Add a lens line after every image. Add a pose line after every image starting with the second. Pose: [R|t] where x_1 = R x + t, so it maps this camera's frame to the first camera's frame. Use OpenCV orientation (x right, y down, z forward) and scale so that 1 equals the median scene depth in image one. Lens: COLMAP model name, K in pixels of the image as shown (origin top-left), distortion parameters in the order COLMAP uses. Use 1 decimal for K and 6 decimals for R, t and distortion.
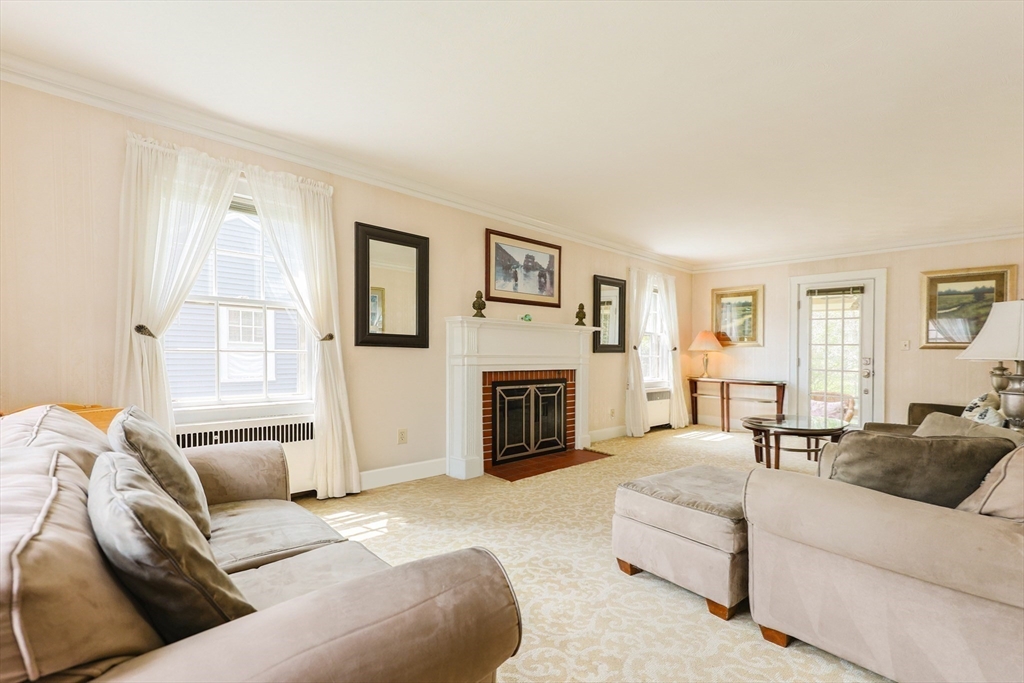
lens RADIAL K [[423.2, 0, 512.0], [0, 423.2, 361.6], [0, 0, 1]] dist [0.001396, 0.000092]
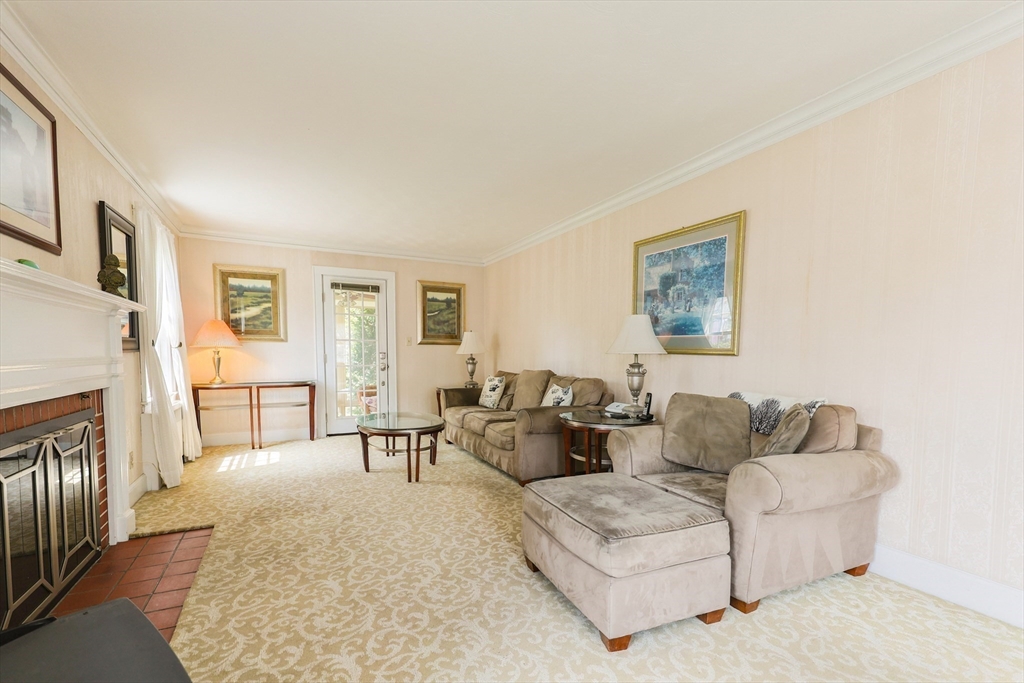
lens RADIAL K [[456.5, 0, 510.8], [0, 456.5, 378.9], [0, 0, 1]] dist [0.023351, 0.000113]
pose [[0.315815, -0.073950, 0.945934, -0.177585], [0.028605, 0.997247, 0.068411, -0.012684], [-0.948389, 0.005453, 0.317061, 0.313273]]
